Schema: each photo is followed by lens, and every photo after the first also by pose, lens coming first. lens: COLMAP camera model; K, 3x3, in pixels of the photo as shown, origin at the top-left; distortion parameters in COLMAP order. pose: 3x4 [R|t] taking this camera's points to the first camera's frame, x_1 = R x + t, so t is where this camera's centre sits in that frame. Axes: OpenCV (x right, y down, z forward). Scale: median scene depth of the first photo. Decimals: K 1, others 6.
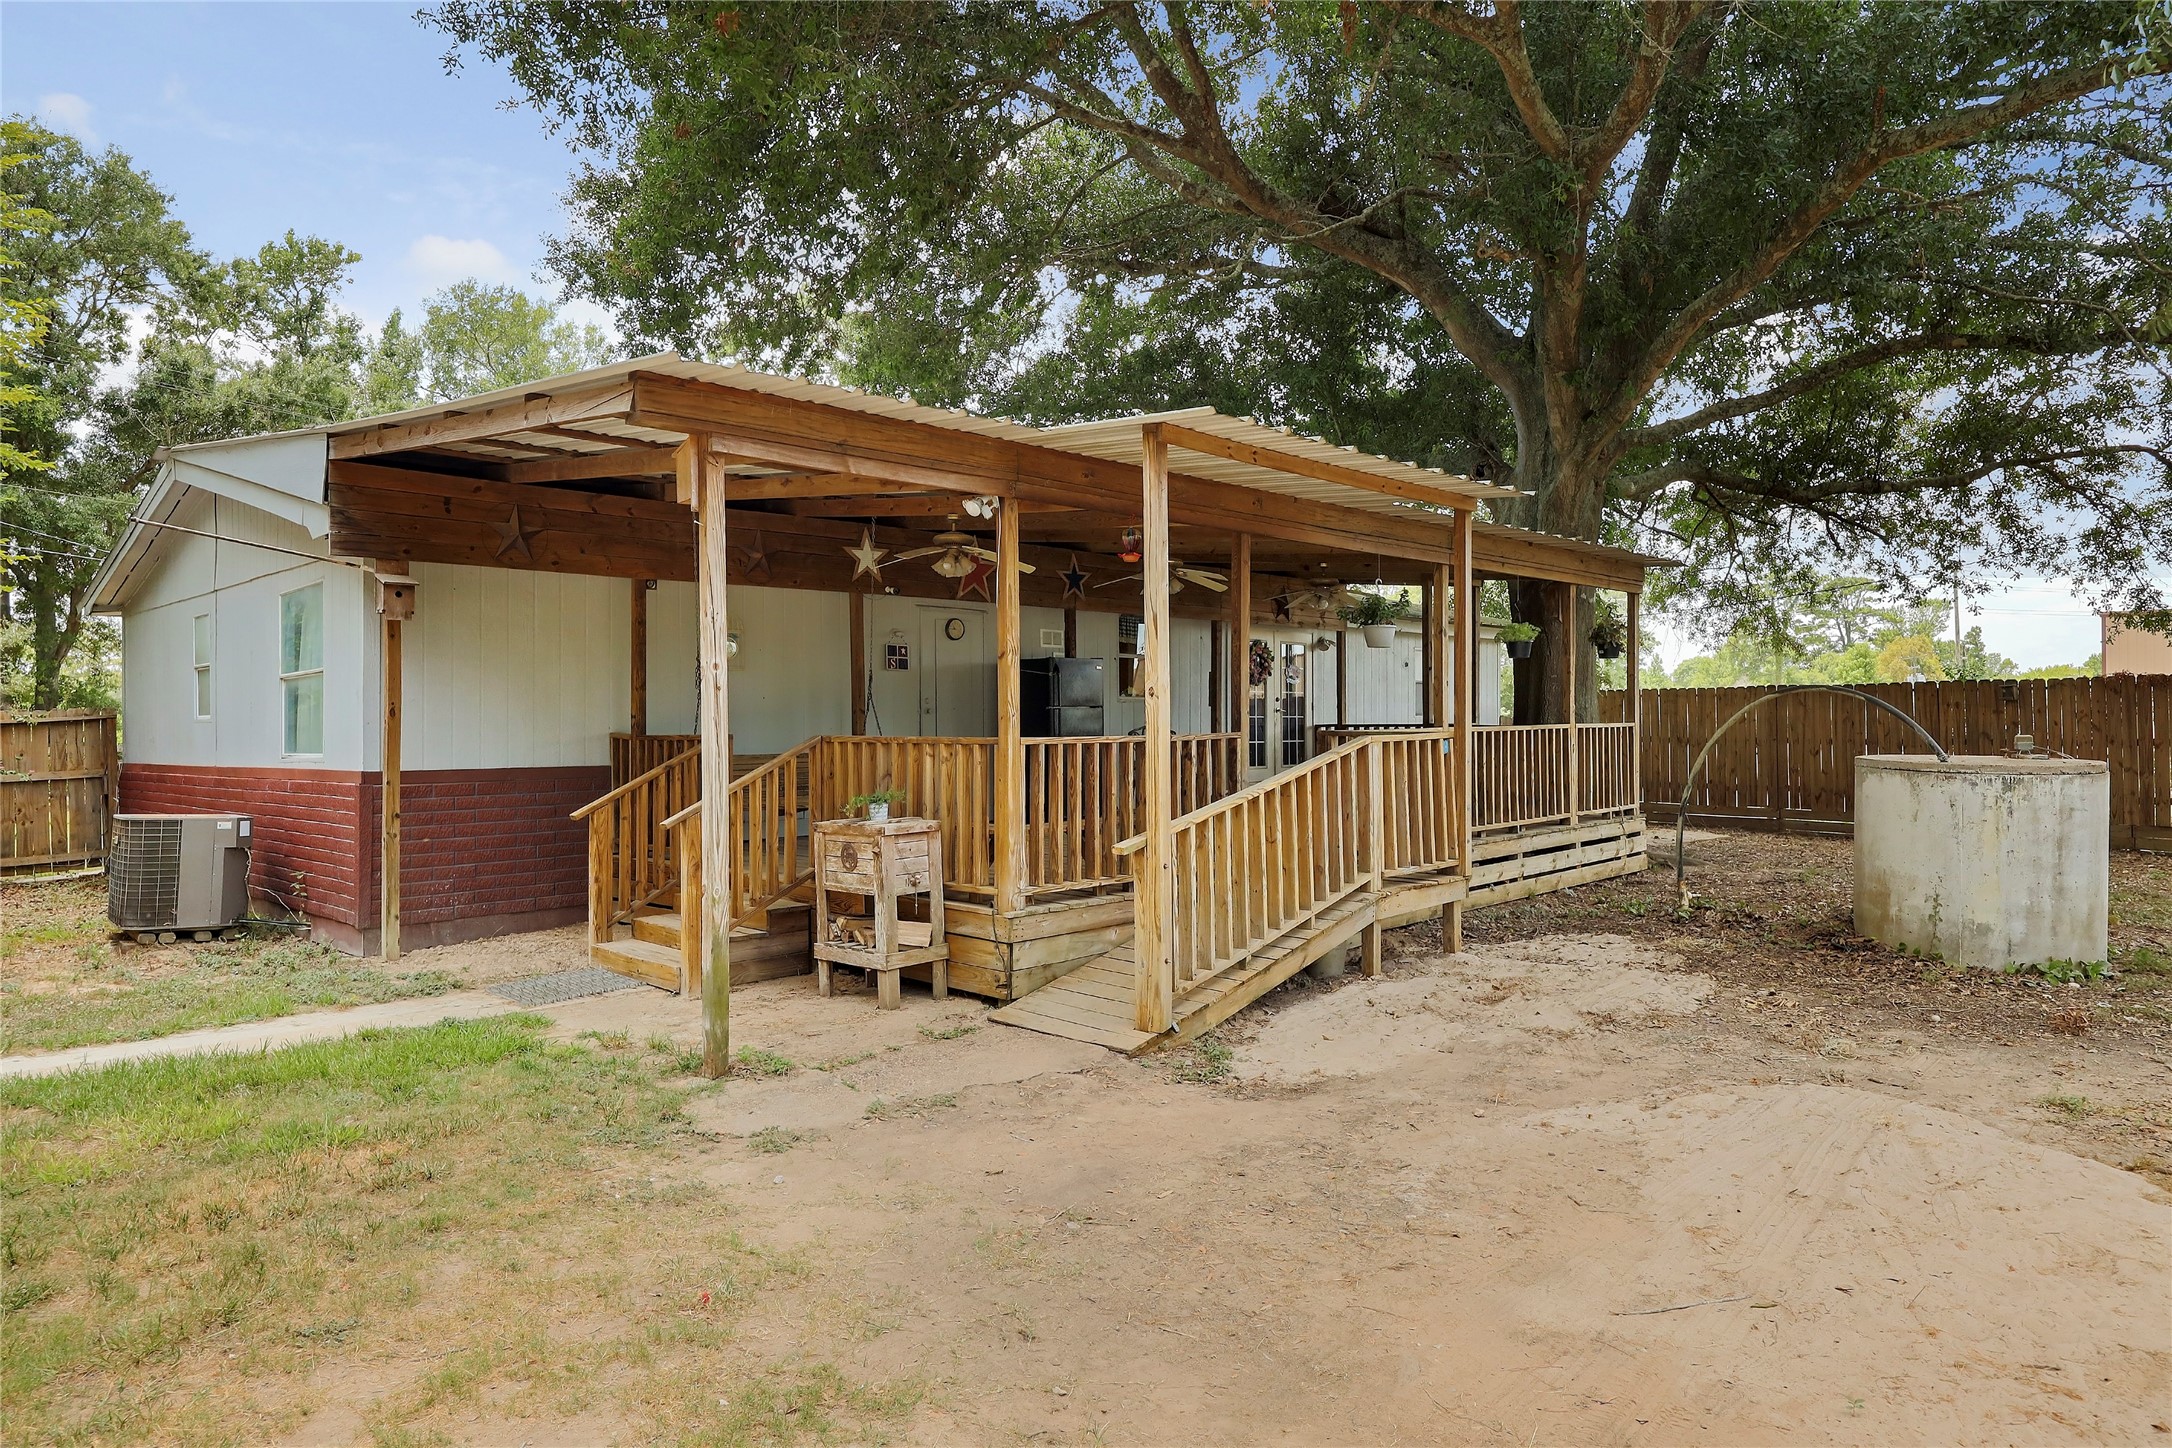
lens RADIAL K [[1292.2, 0, 1086.2], [0, 1292.2, 723.5], [0, 0, 1]] dist [-0.000598, 0.003346]
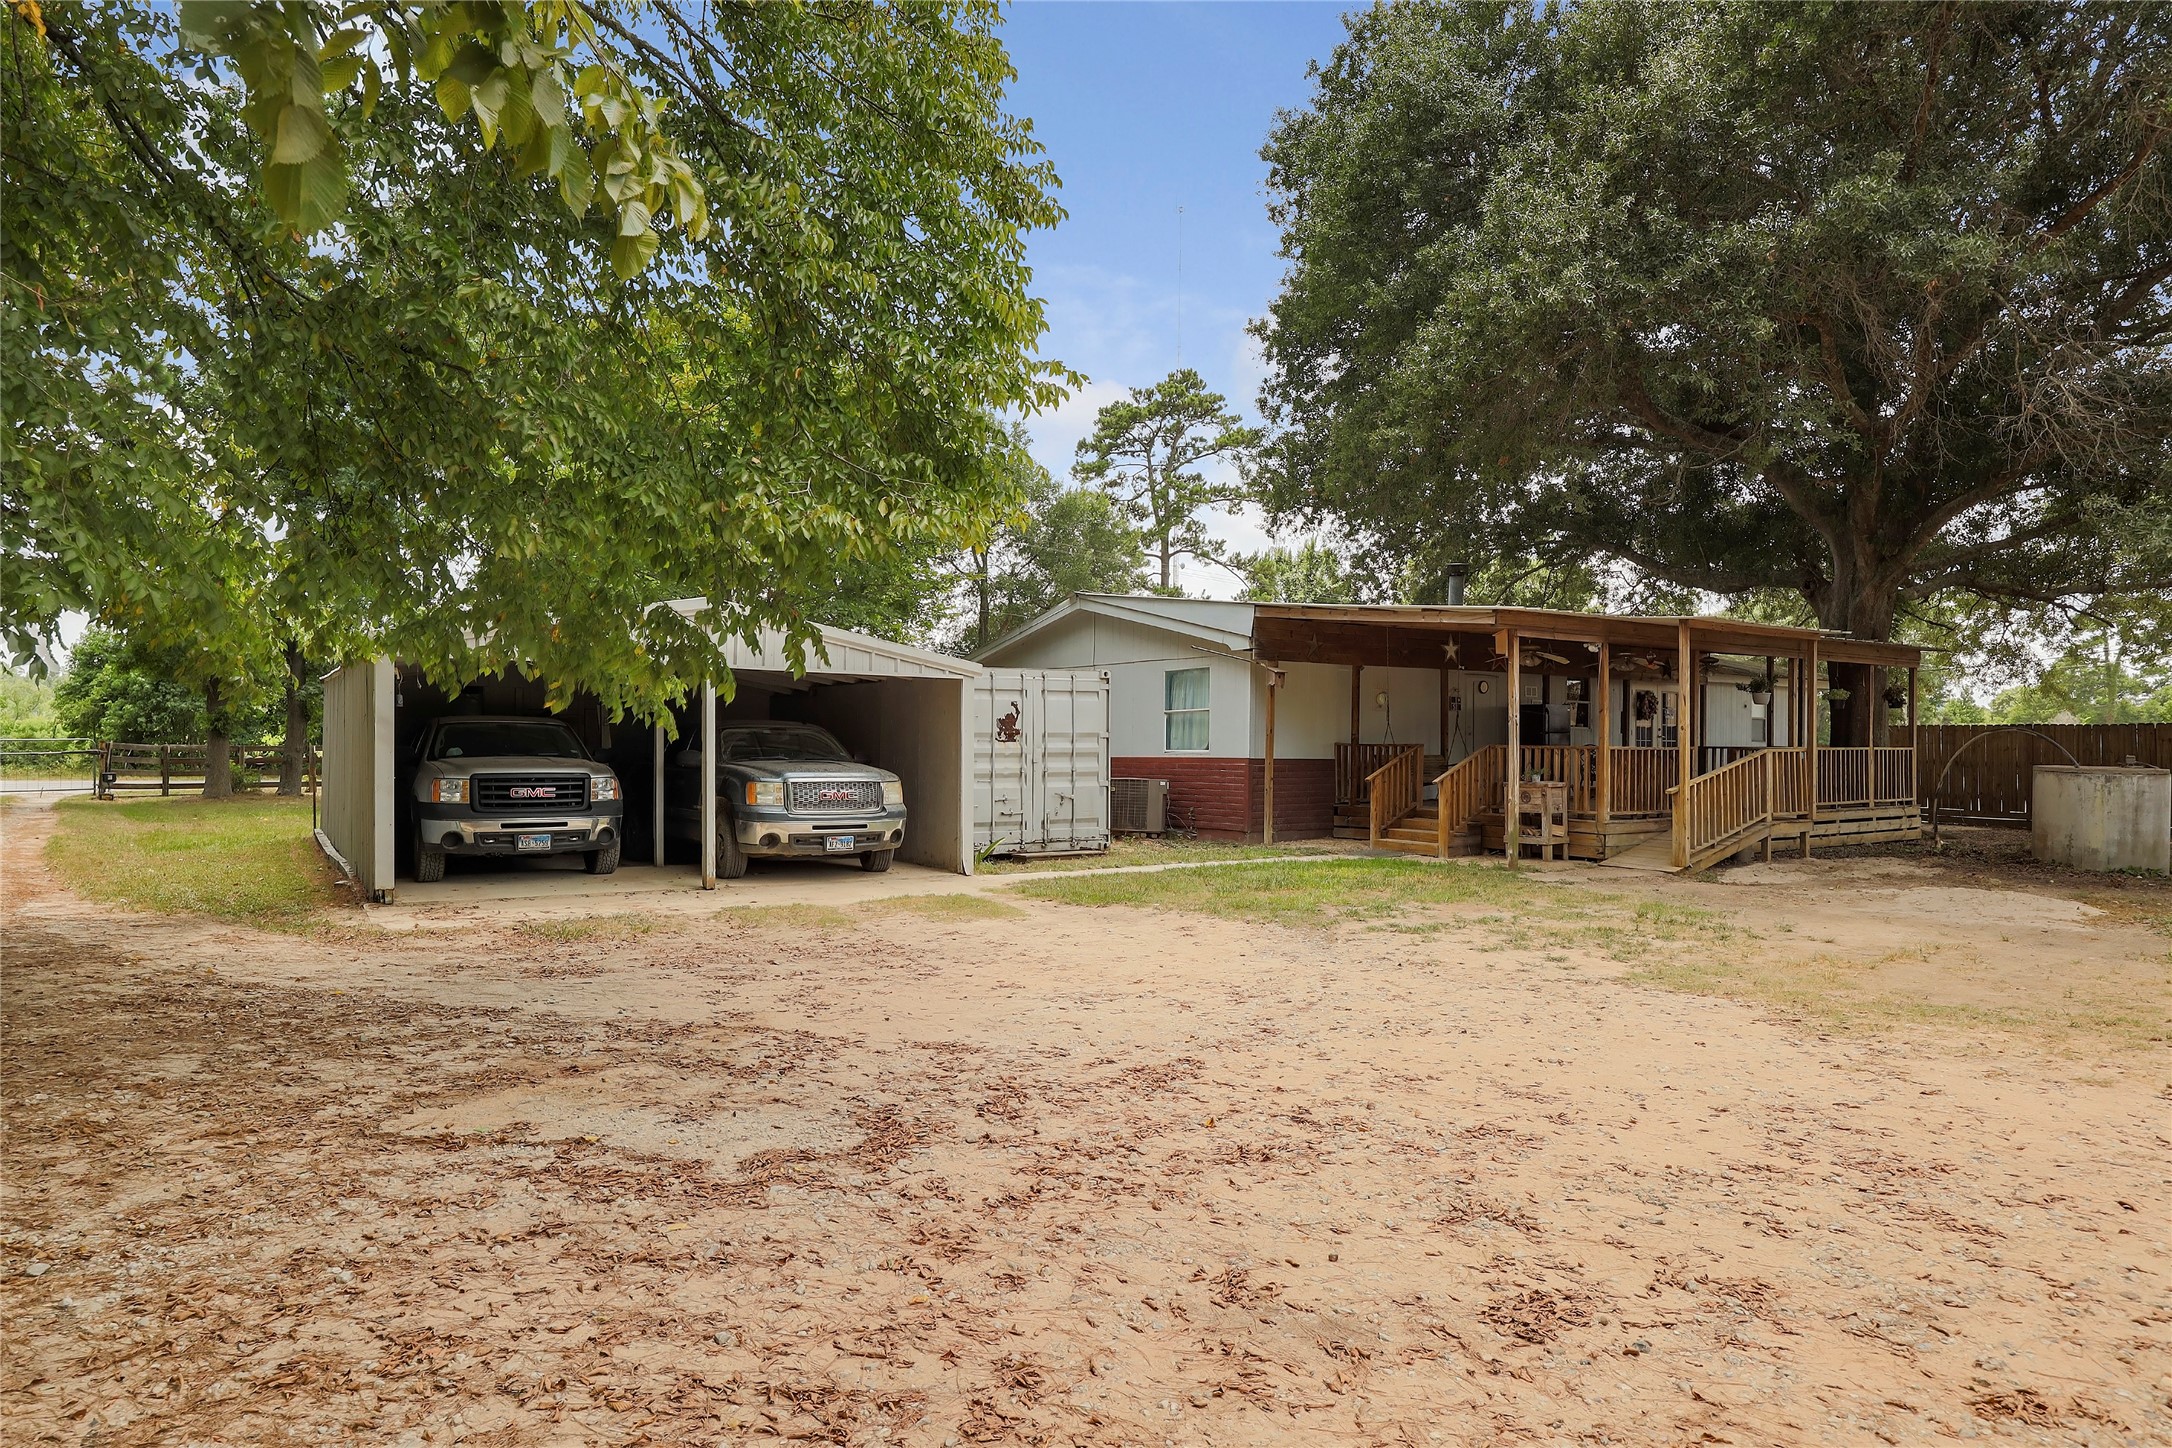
lens RADIAL K [[1292.2, 0, 1085.2], [0, 1292.2, 720.8], [0, 0, 1]] dist [-0.000598, 0.003346]
pose [[0.982232, 0.013332, -0.187196, -0.432888], [-0.016837, 0.999711, -0.017146, 0.016224], [0.186913, 0.019994, 0.982173, -1.163387]]
